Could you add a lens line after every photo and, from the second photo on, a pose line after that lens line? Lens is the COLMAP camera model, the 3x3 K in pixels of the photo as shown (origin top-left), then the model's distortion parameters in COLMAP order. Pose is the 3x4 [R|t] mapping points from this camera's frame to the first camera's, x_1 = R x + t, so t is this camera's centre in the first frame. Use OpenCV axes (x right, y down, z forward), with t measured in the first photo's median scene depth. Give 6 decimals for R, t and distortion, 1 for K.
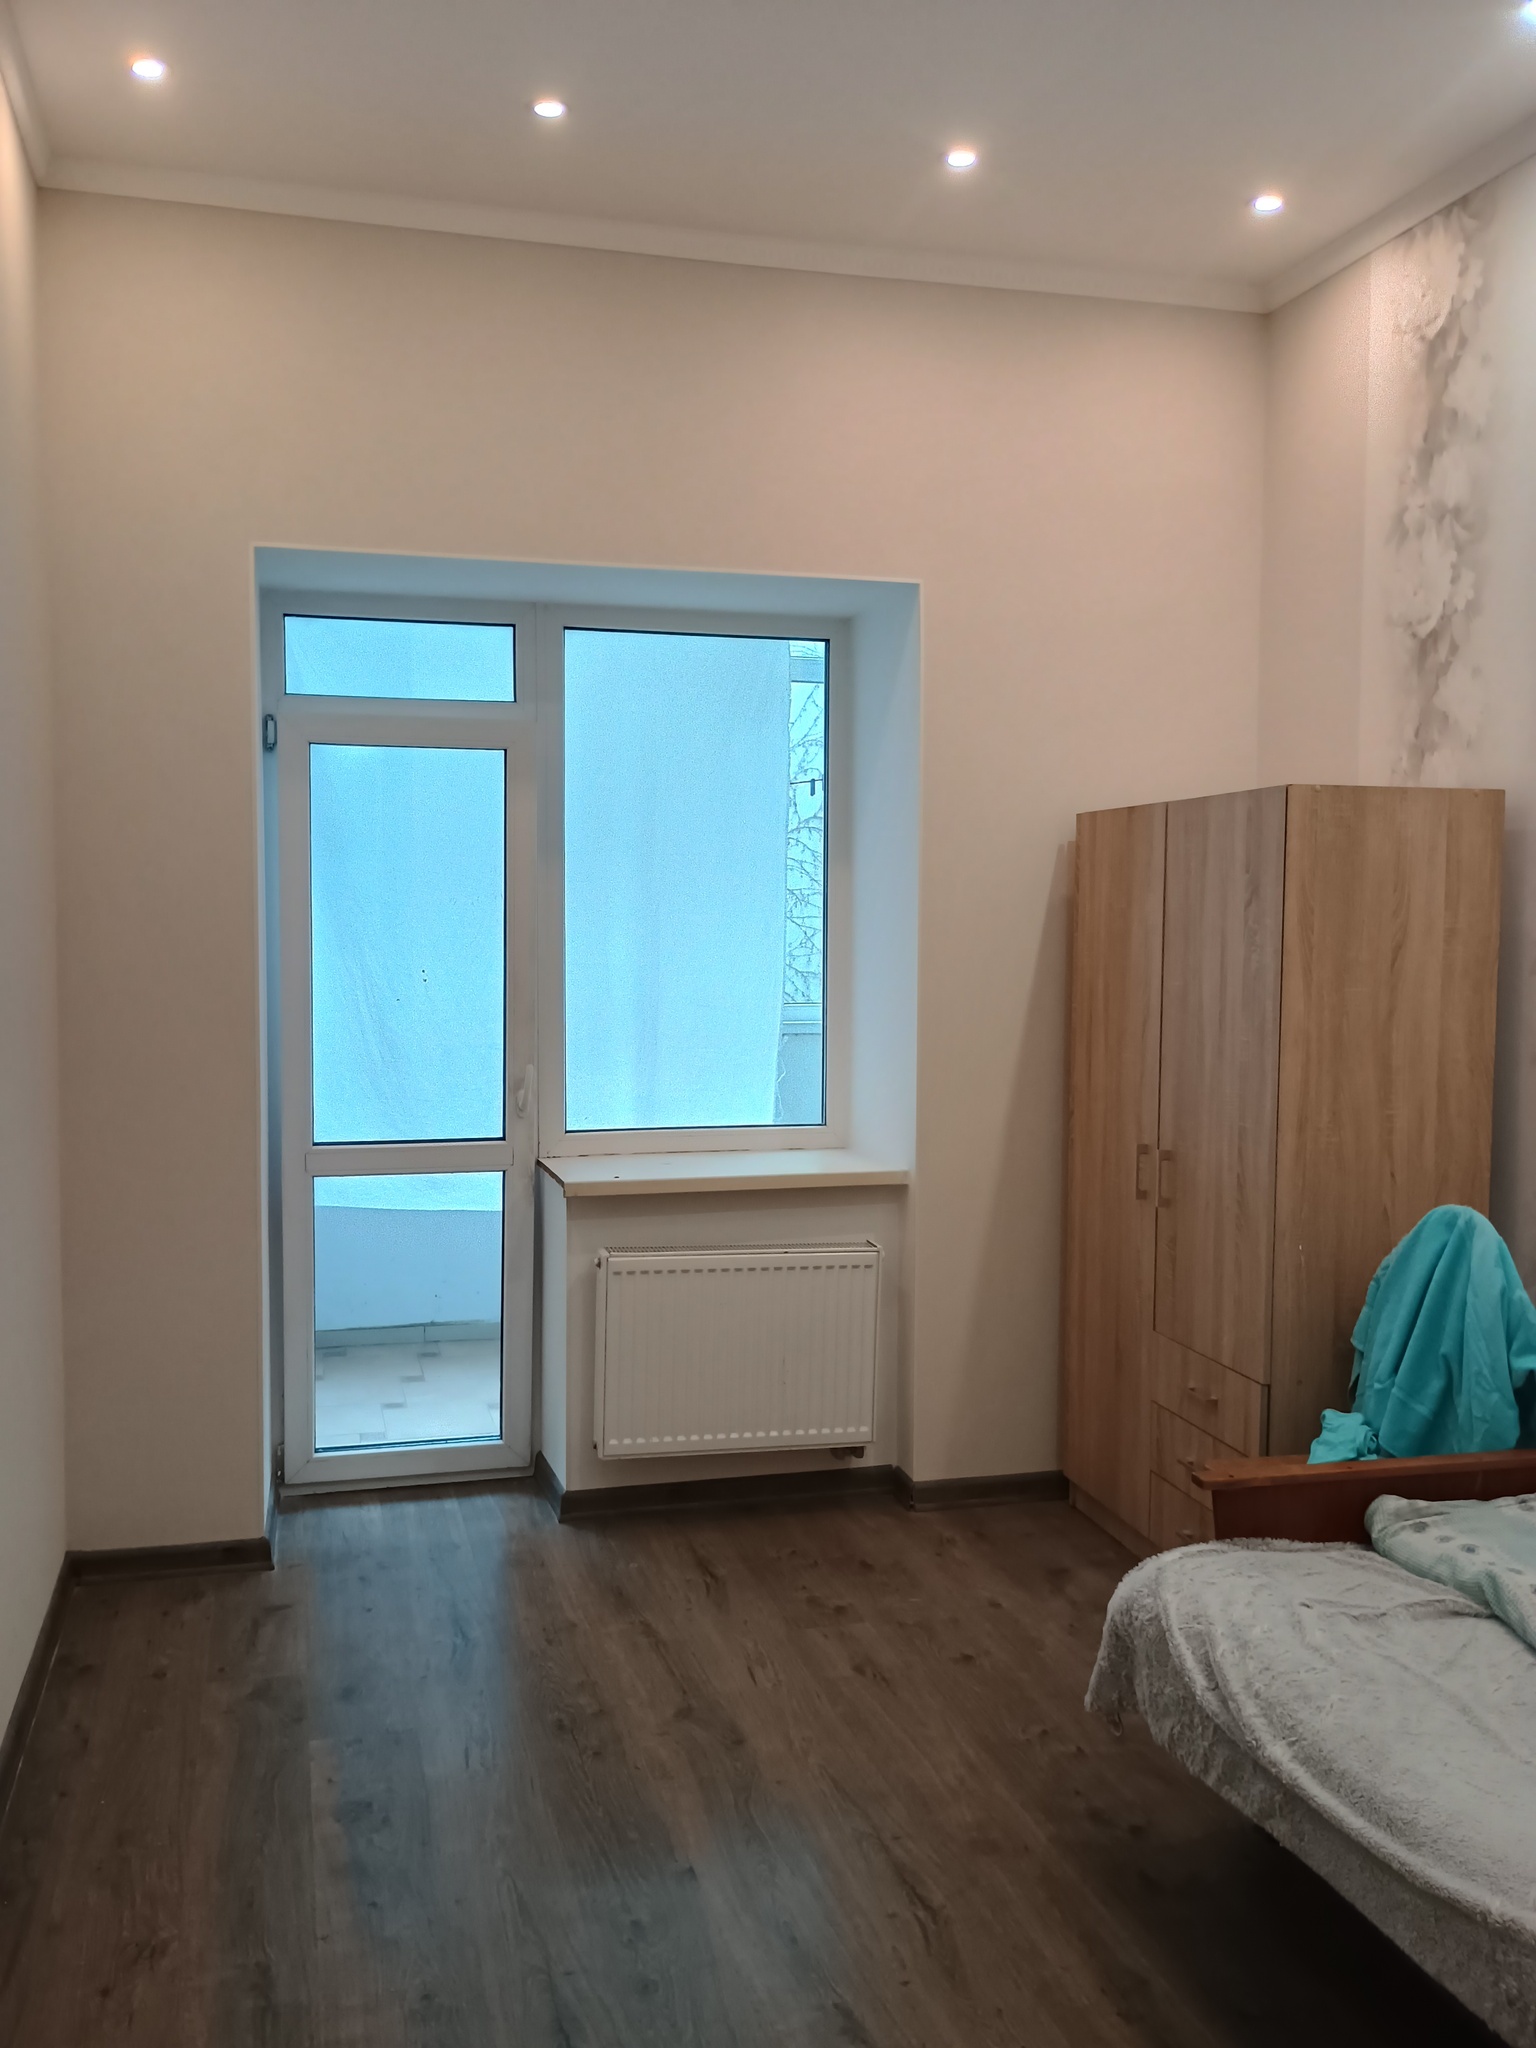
lens RADIAL K [[1747.1, 0, 758.2], [0, 1747.1, 1025.5], [0, 0, 1]] dist [0.053790, -0.069748]
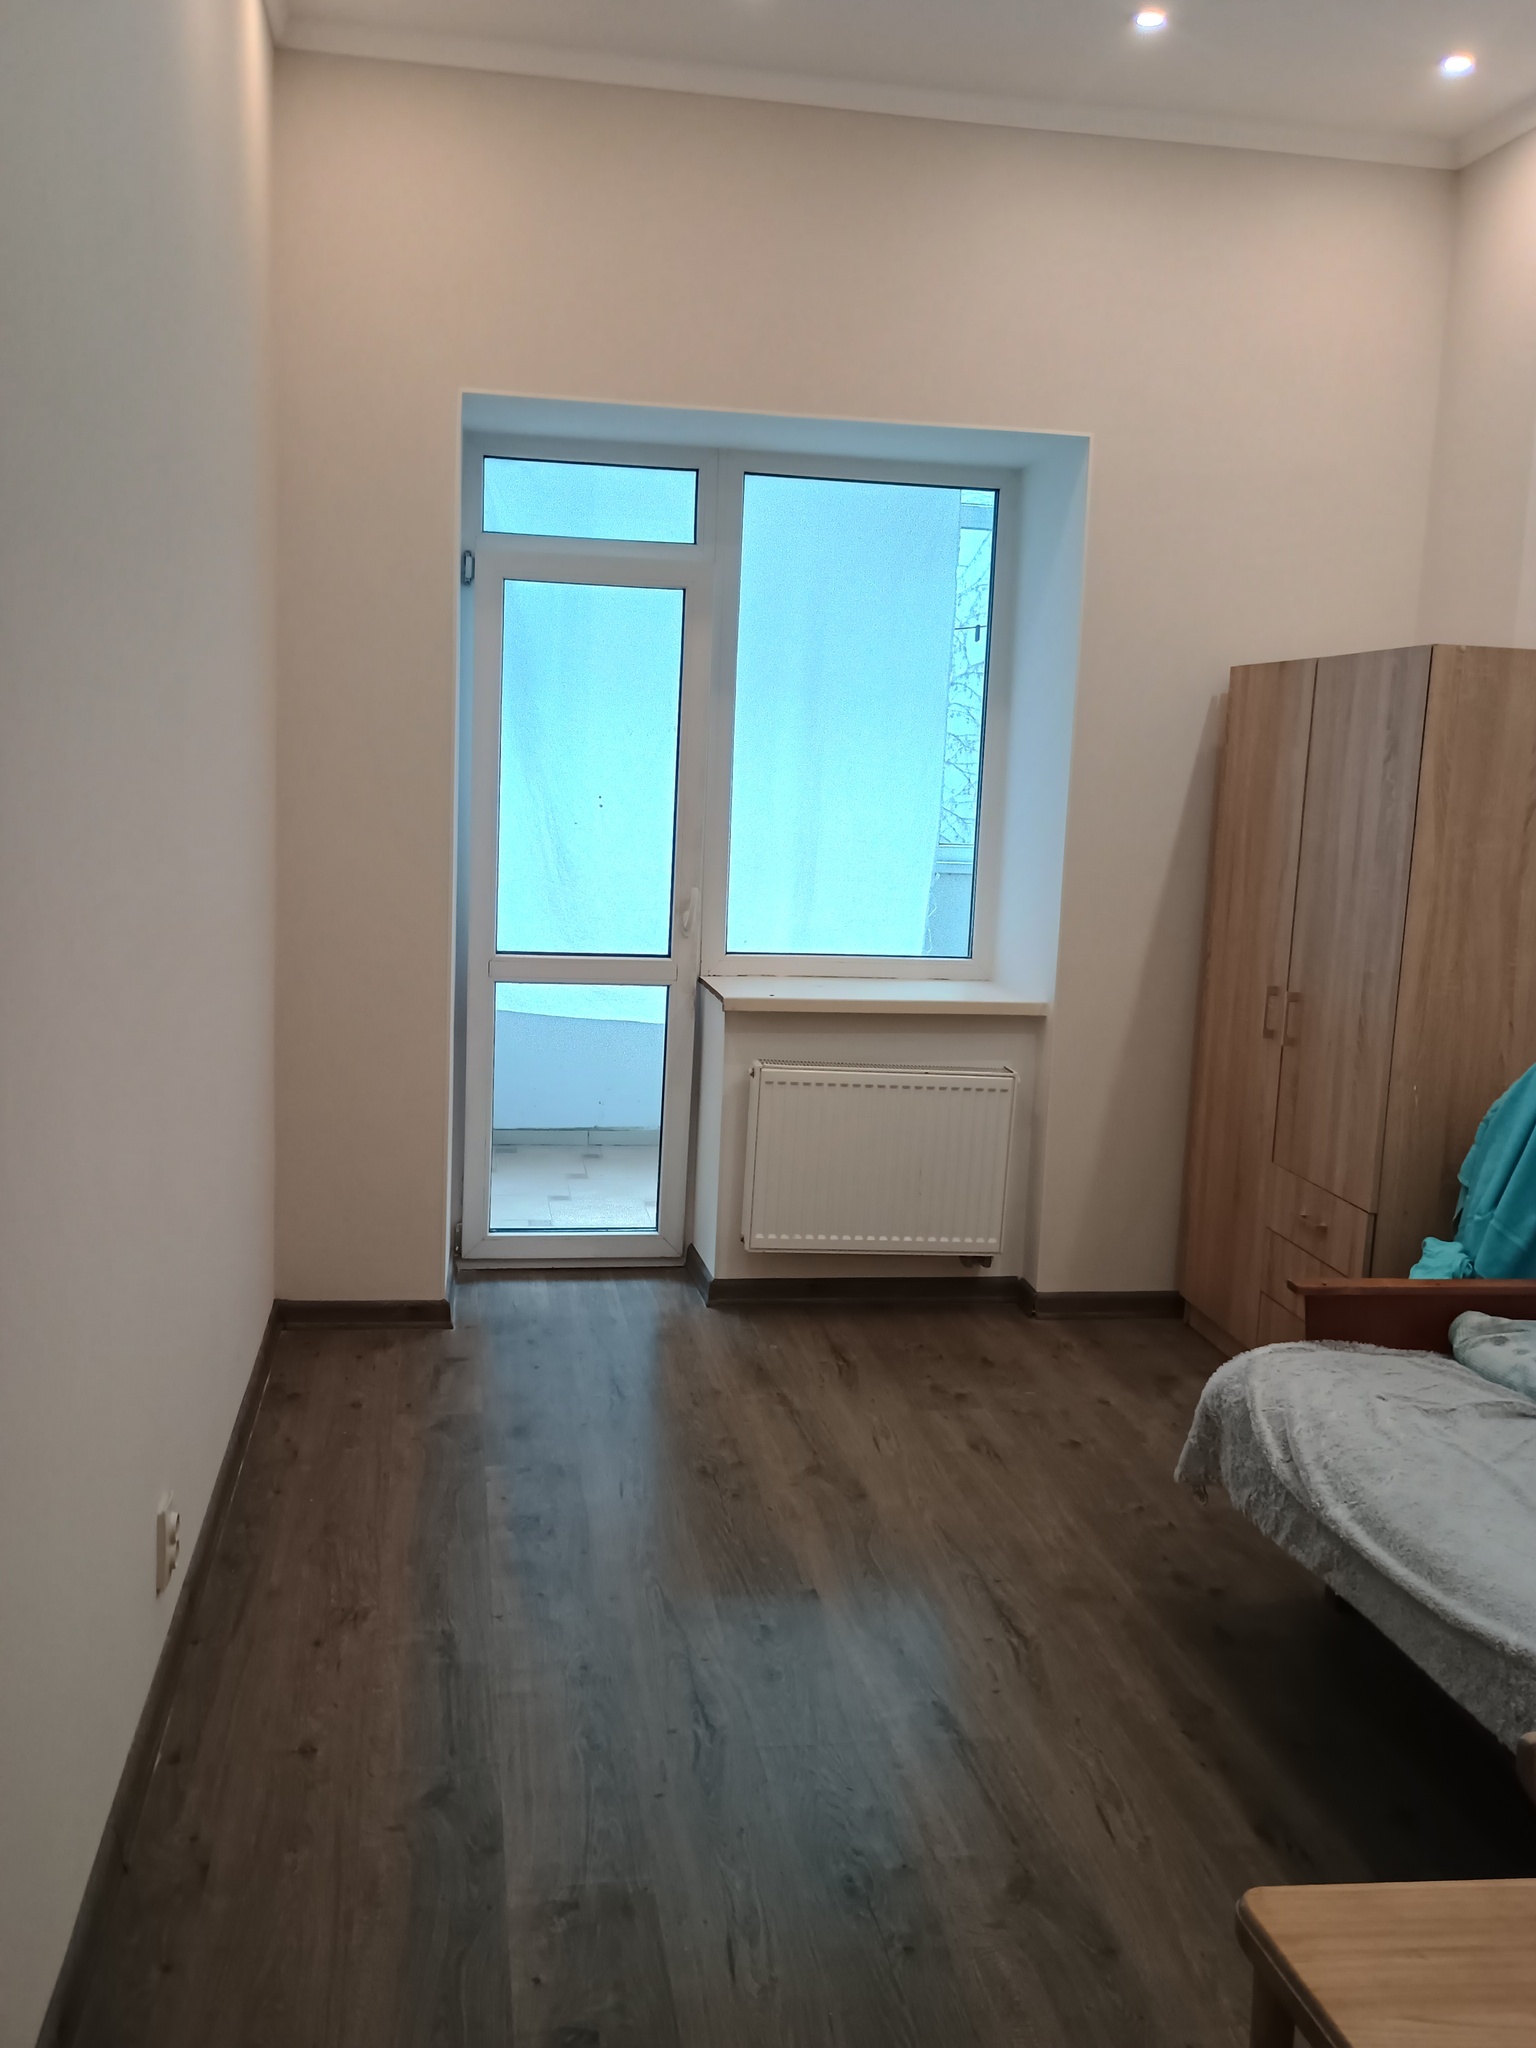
lens RADIAL K [[1764.4, 0, 758.2], [0, 1764.4, 984.1], [0, 0, 1]] dist [0.060507, -0.078421]
pose [[0.995040, 0.047030, -0.087660, 0.006493], [-0.041354, 0.996997, 0.065479, 0.010897], [0.090477, -0.061529, 0.993996, -0.095751]]
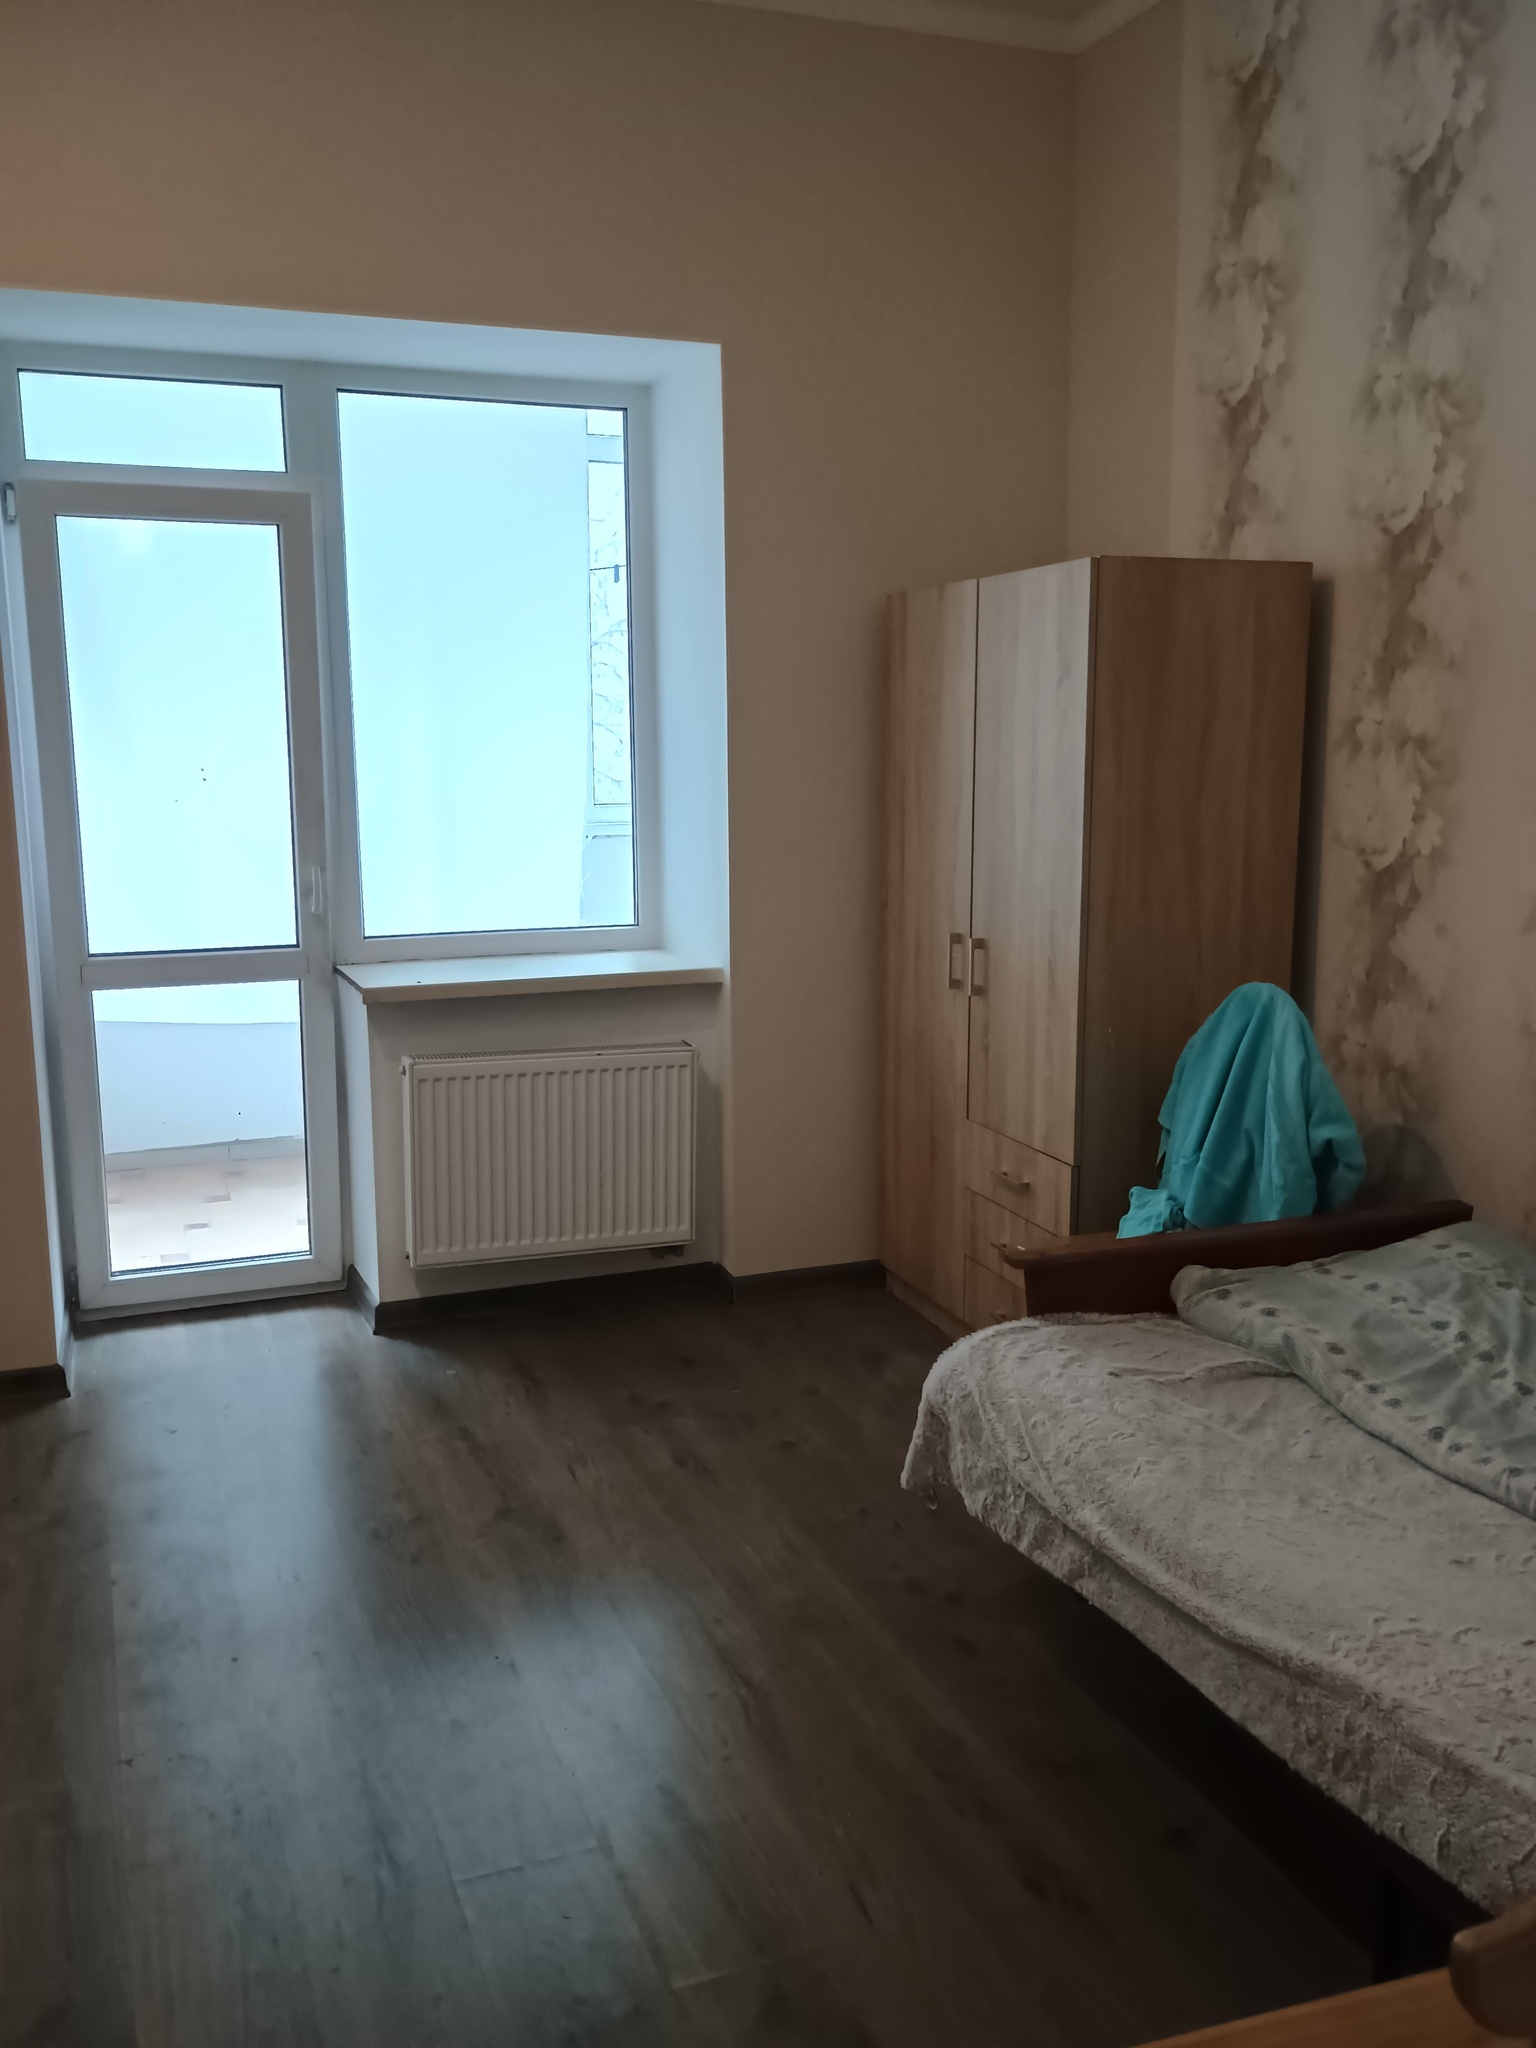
lens RADIAL K [[1735.8, 0, 768.0], [0, 1735.8, 1024.0], [0, 0, 1]] dist [0.036580, 0.003485]
pose [[0.994012, -0.029723, 0.105152, 0.010158], [0.018509, 0.994188, 0.106052, 0.014145], [-0.107693, -0.103471, 0.988785, 0.038705]]
